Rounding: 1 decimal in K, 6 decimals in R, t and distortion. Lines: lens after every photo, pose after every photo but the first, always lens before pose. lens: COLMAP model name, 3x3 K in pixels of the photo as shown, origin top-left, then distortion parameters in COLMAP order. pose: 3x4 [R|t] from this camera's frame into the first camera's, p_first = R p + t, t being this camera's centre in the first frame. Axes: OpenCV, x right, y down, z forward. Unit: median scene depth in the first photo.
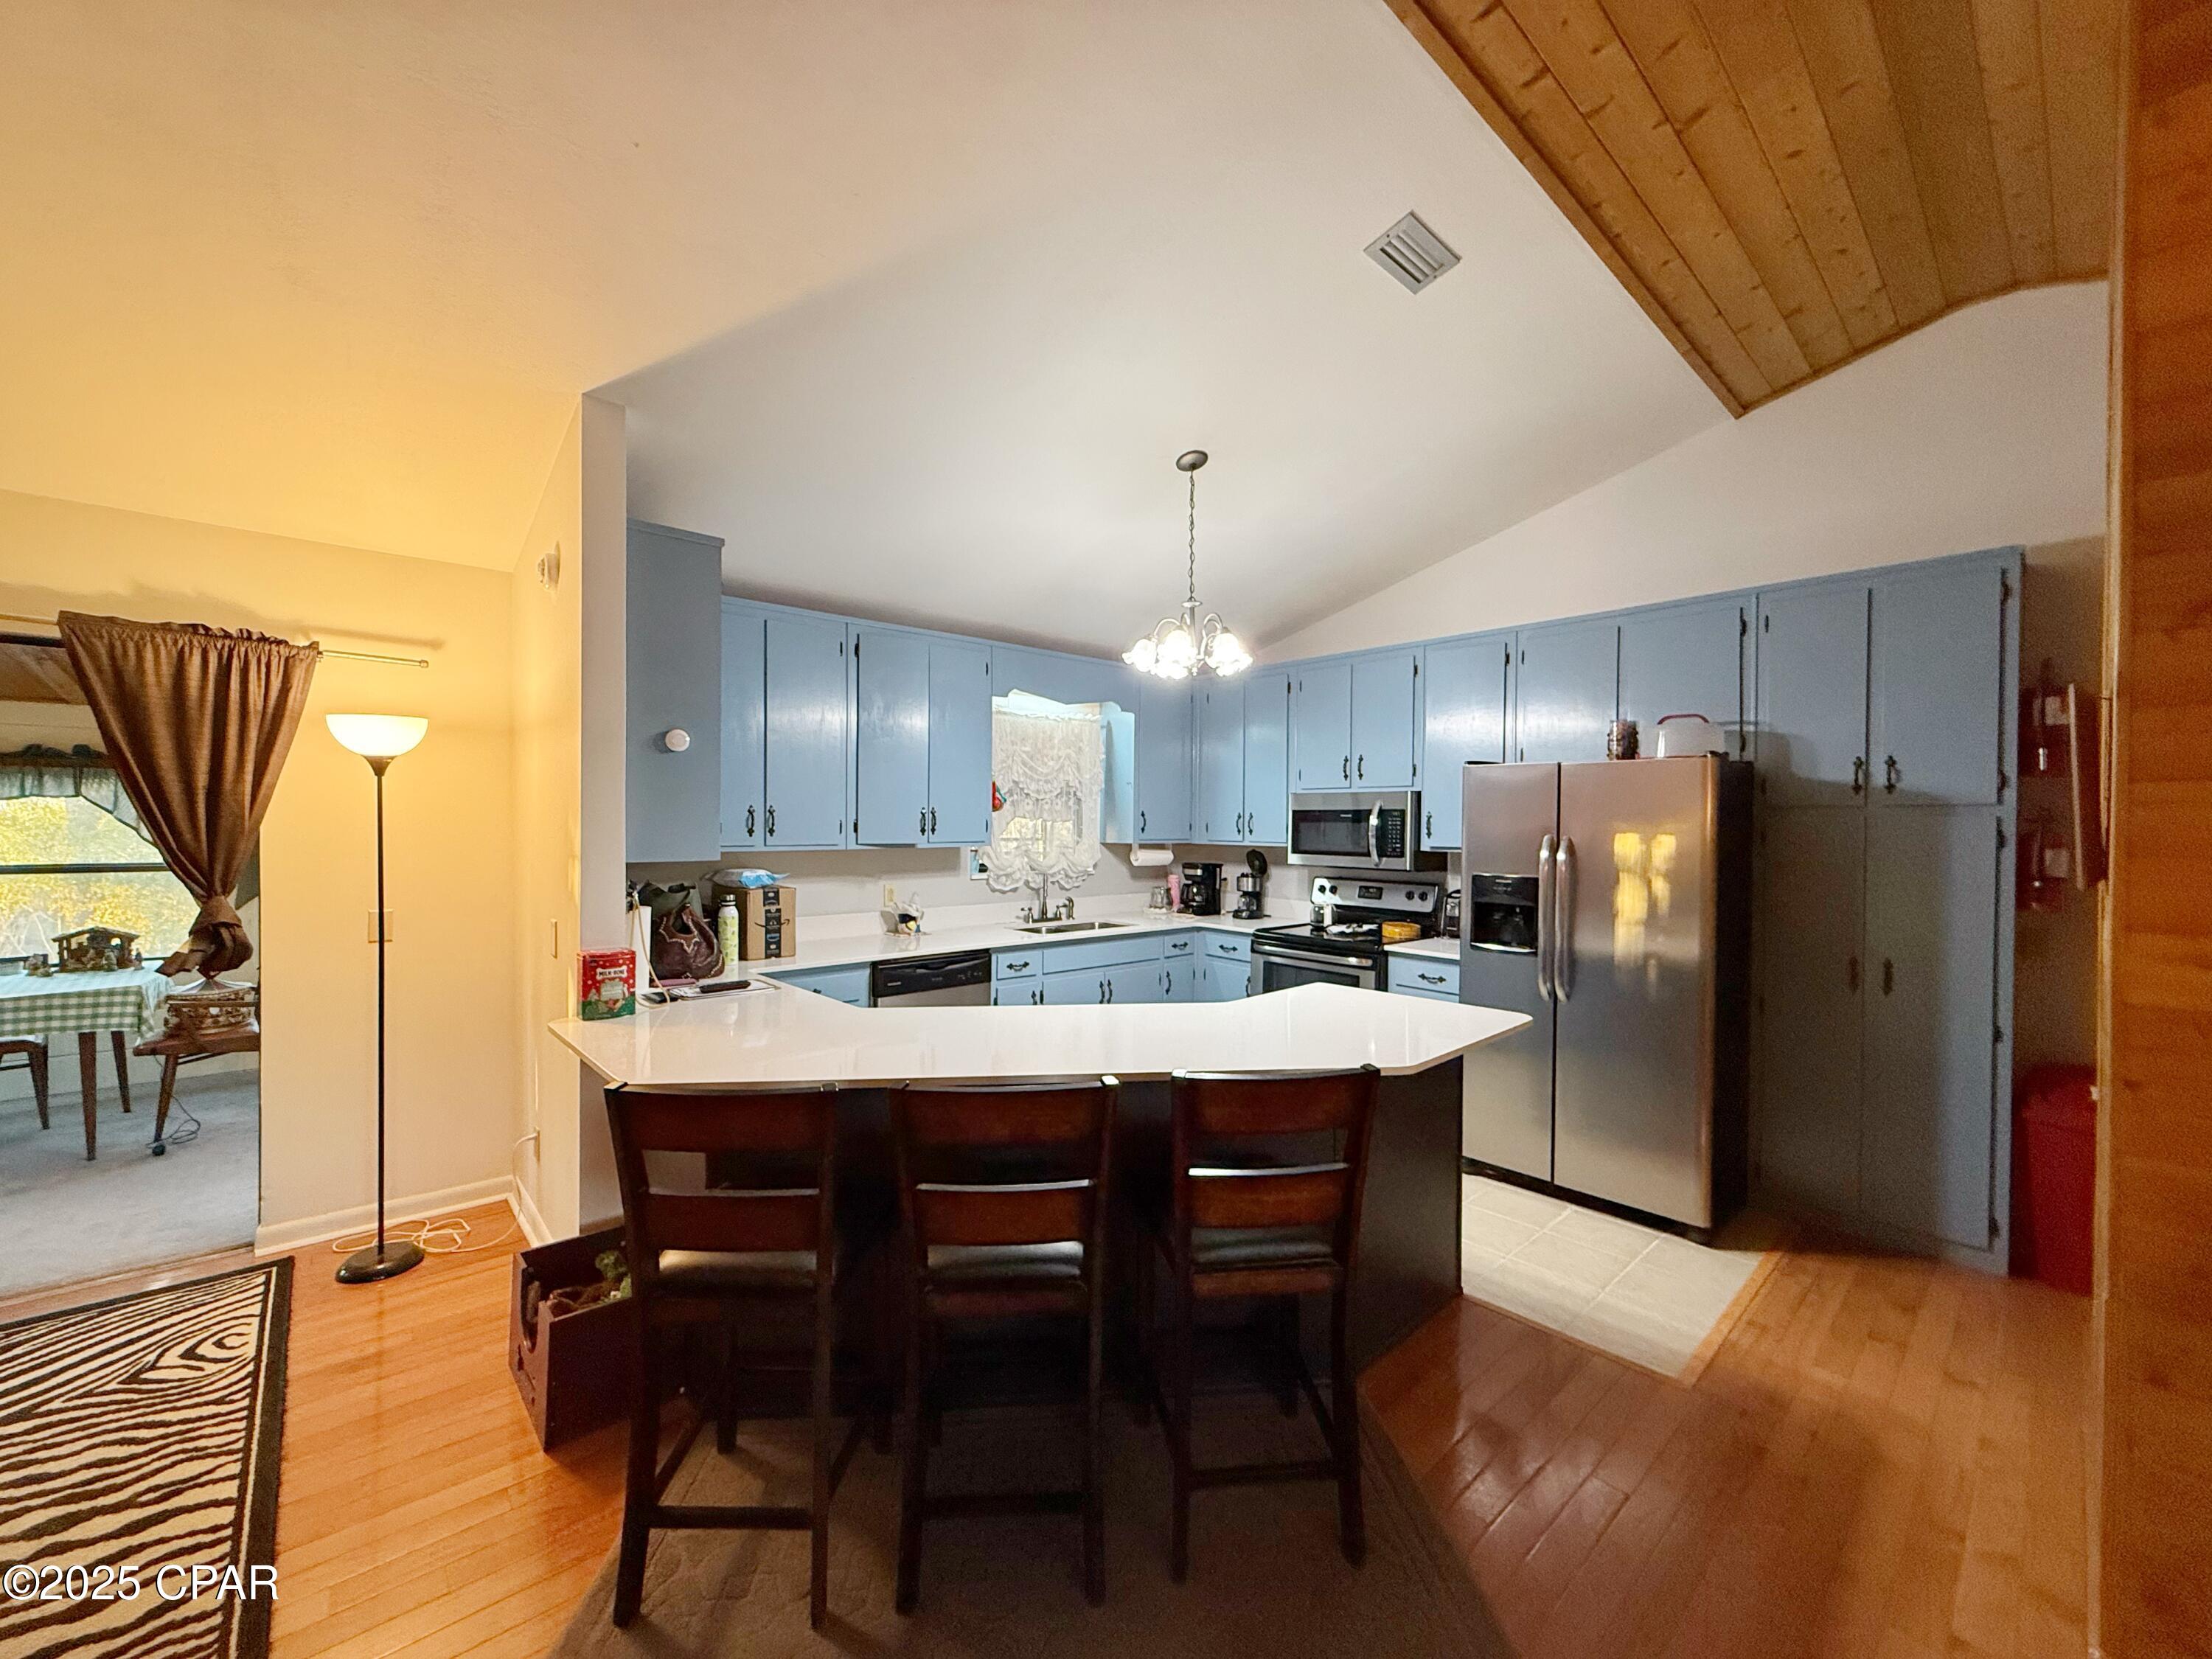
lens RADIAL K [[880.6, 0, 1101.2], [0, 880.6, 828.8], [0, 0, 1]] dist [-0.002807, 0.000945]
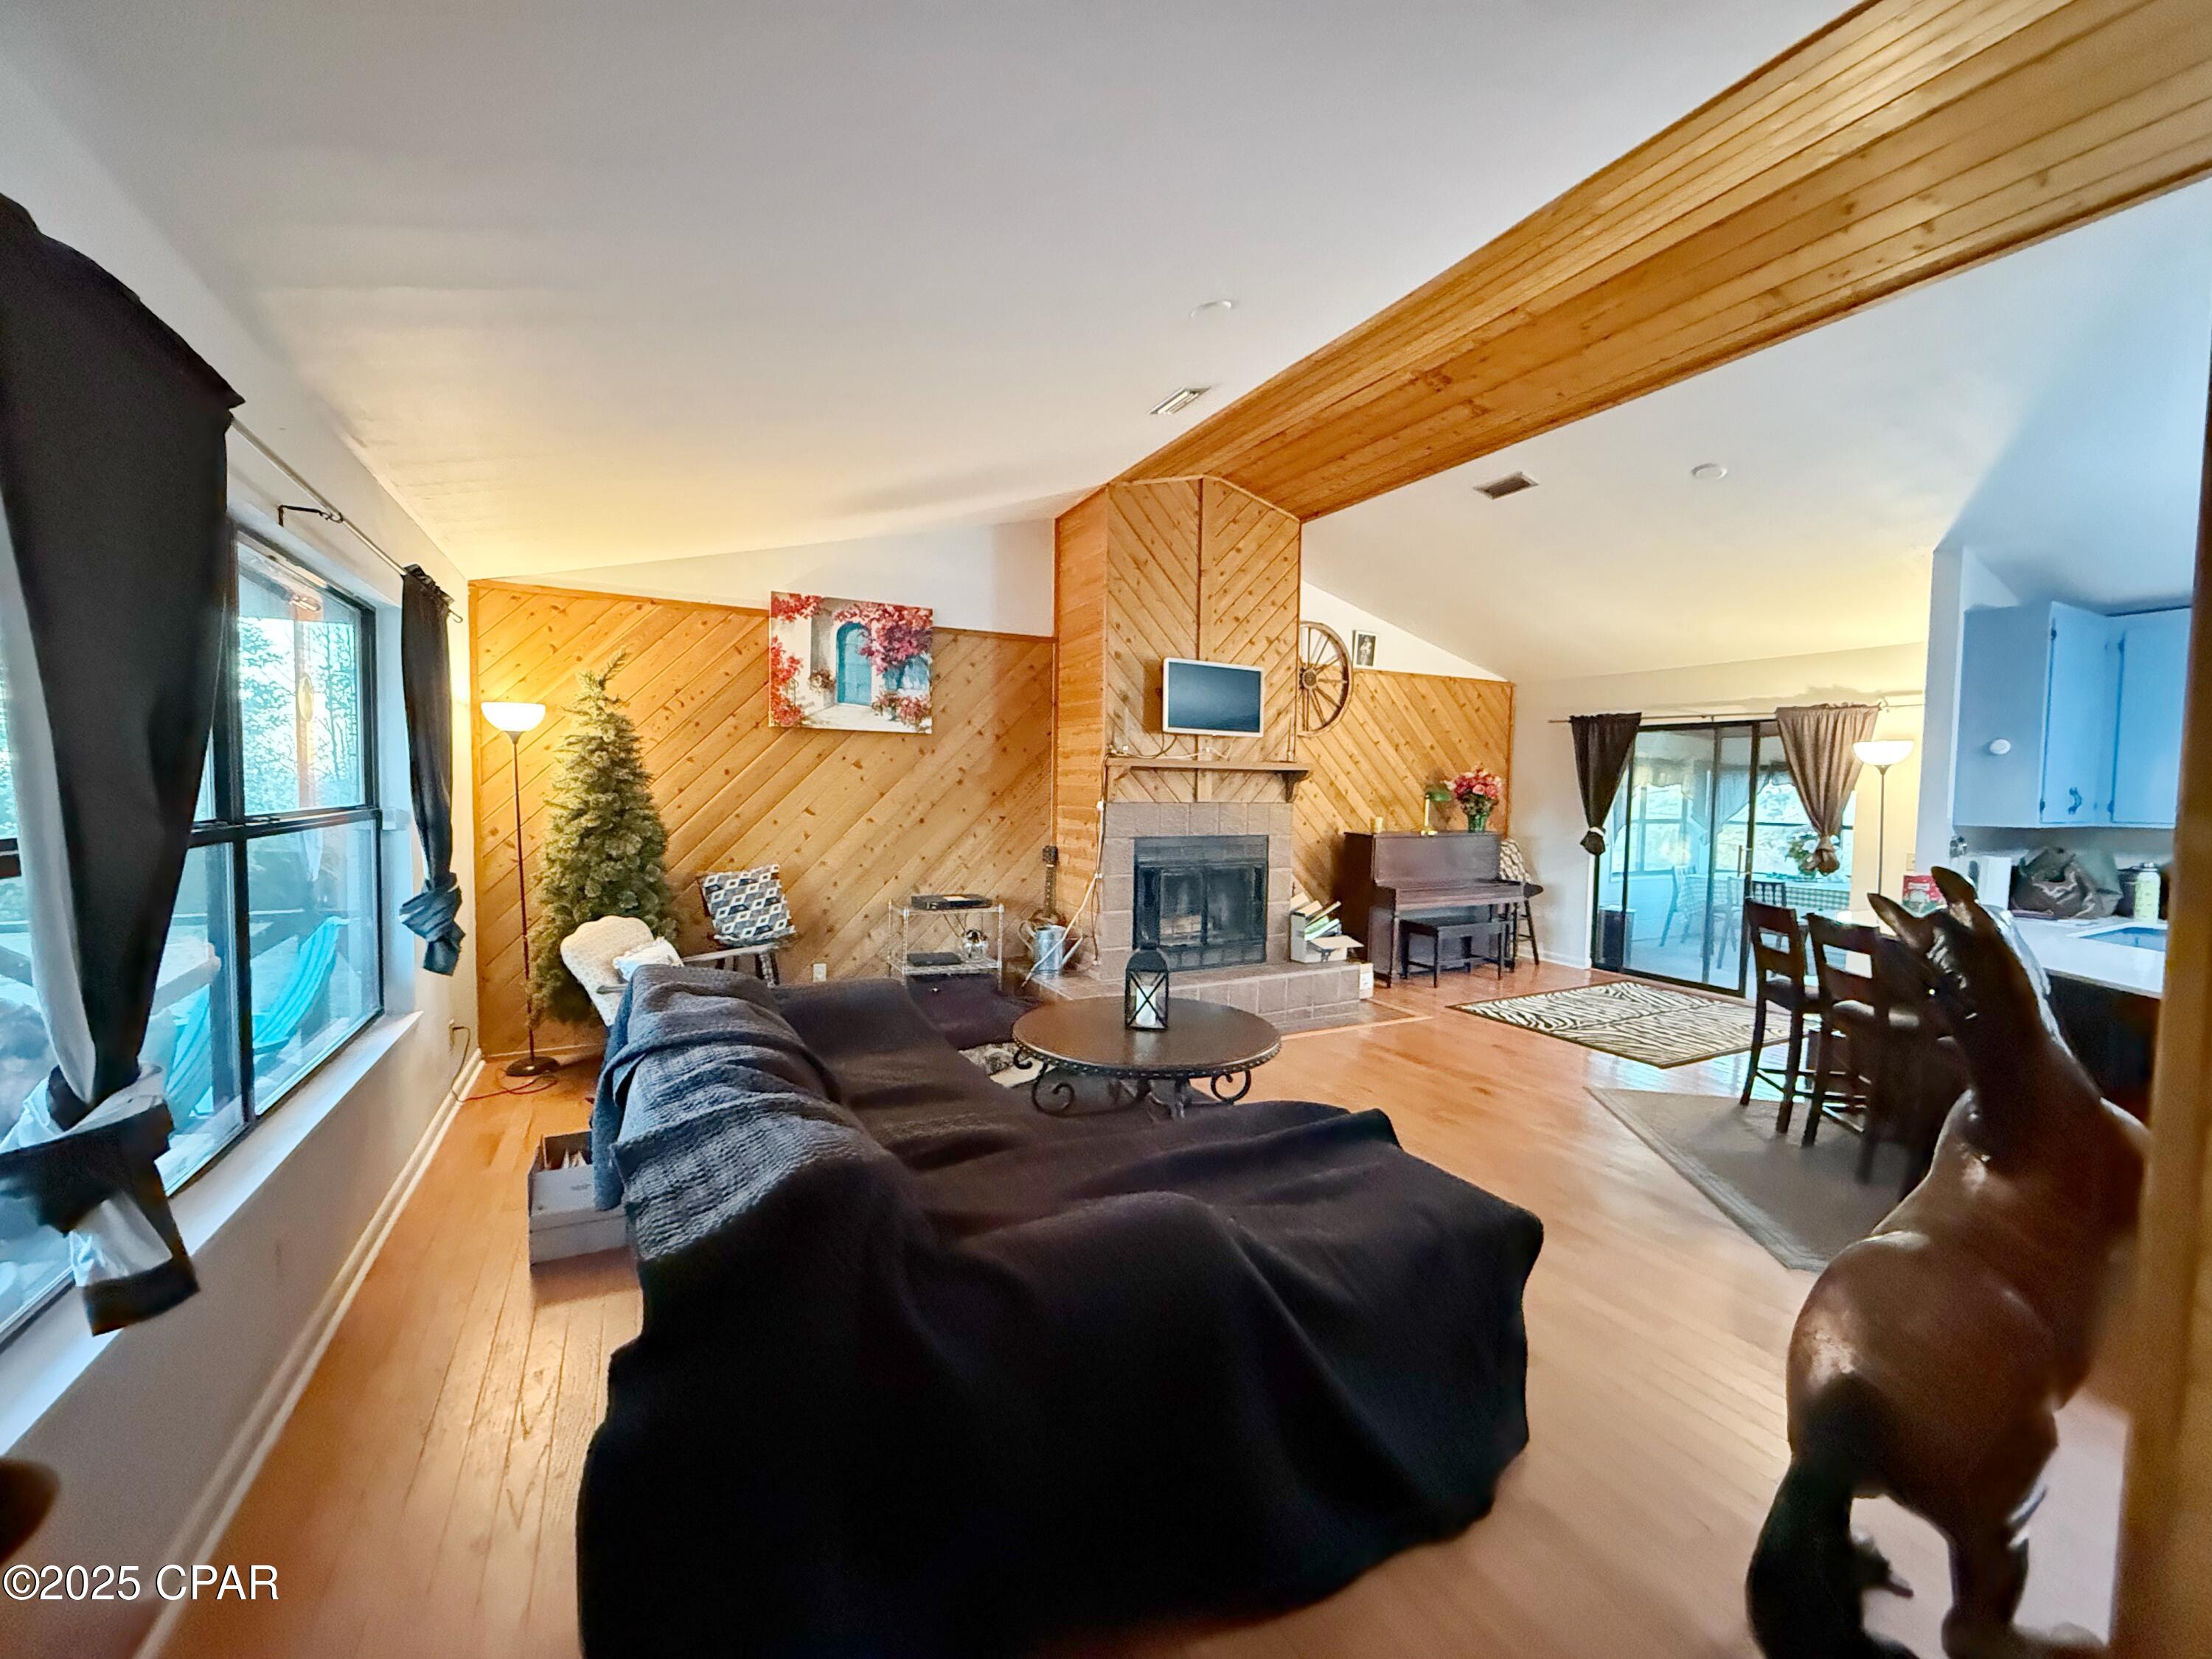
lens RADIAL K [[880.6, 0, 1102.2], [0, 880.6, 834.7], [0, 0, 1]] dist [-0.002807, 0.000945]
pose [[-0.242803, 0.042773, -0.969132, 1.145594], [-0.020676, 0.998572, 0.049252, 0.006803], [0.969855, 0.031996, -0.241572, -0.114131]]
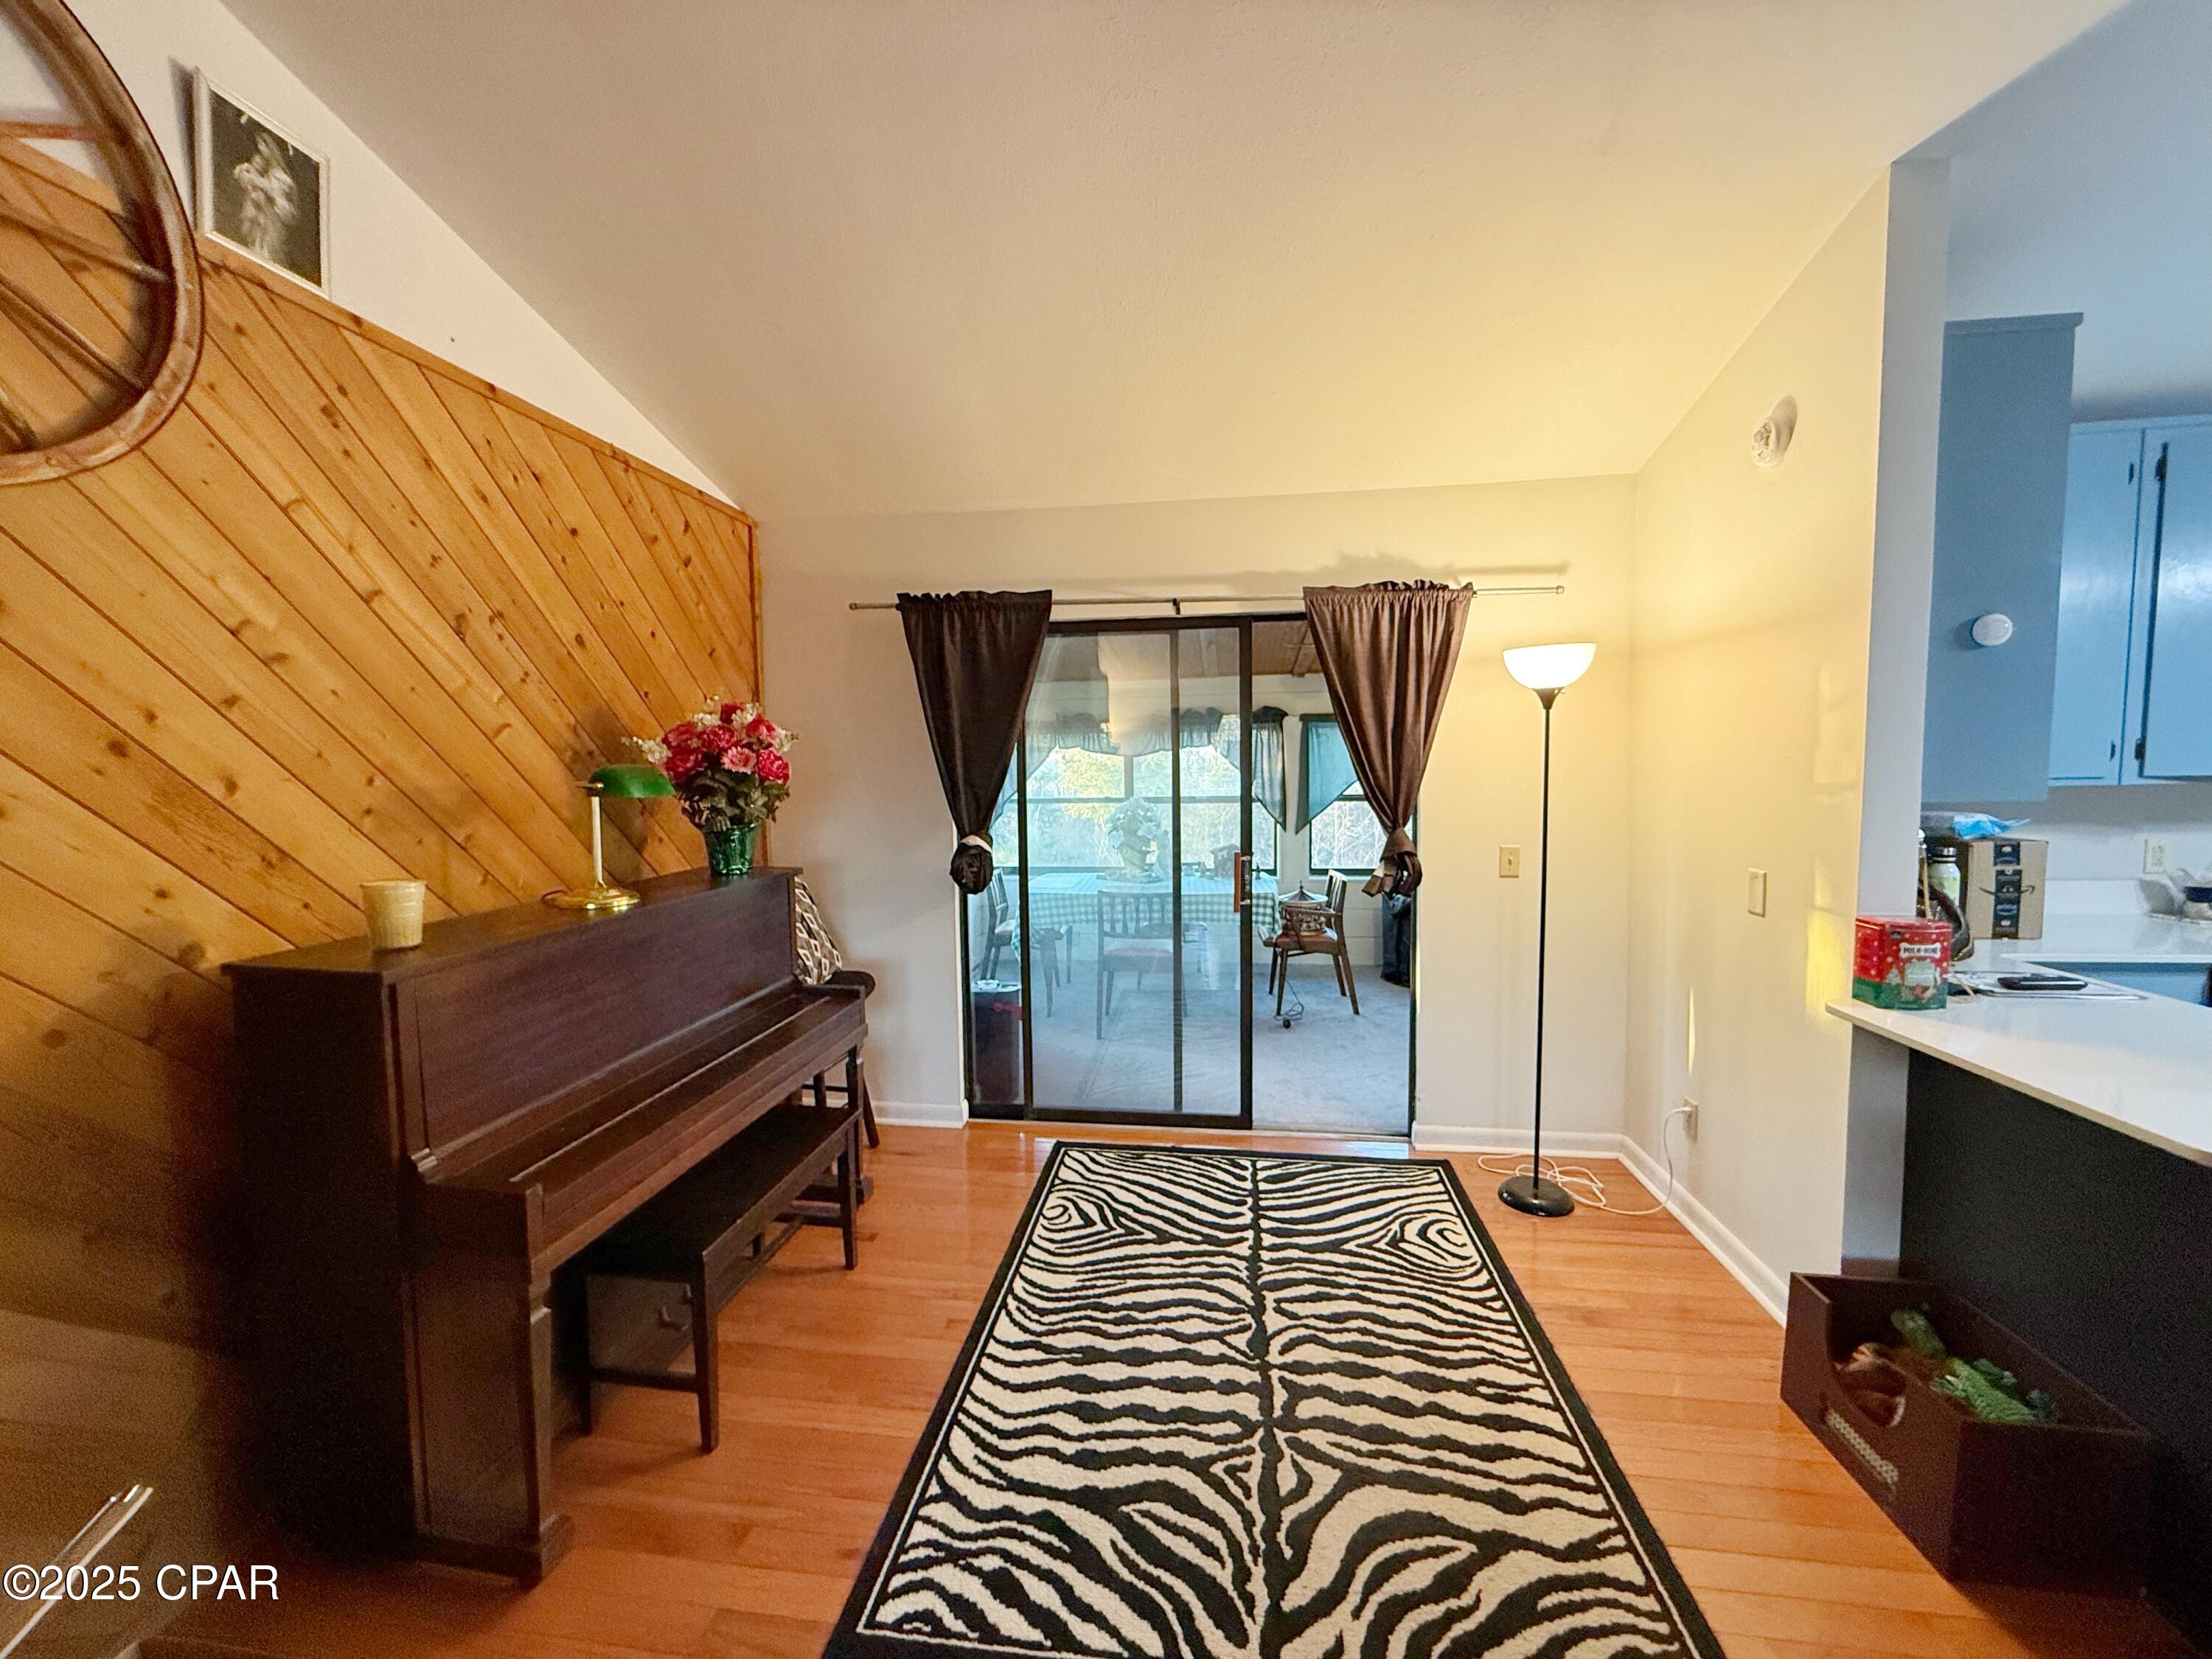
lens RADIAL K [[880.6, 0, 1095.6], [0, 880.6, 829.4], [0, 0, 1]] dist [-0.002807, 0.000945]
pose [[0.643821, 0.037746, -0.764245, -0.332468], [0.018297, 0.997737, 0.064693, 0.000164], [0.764958, -0.055634, 0.641673, -0.007138]]
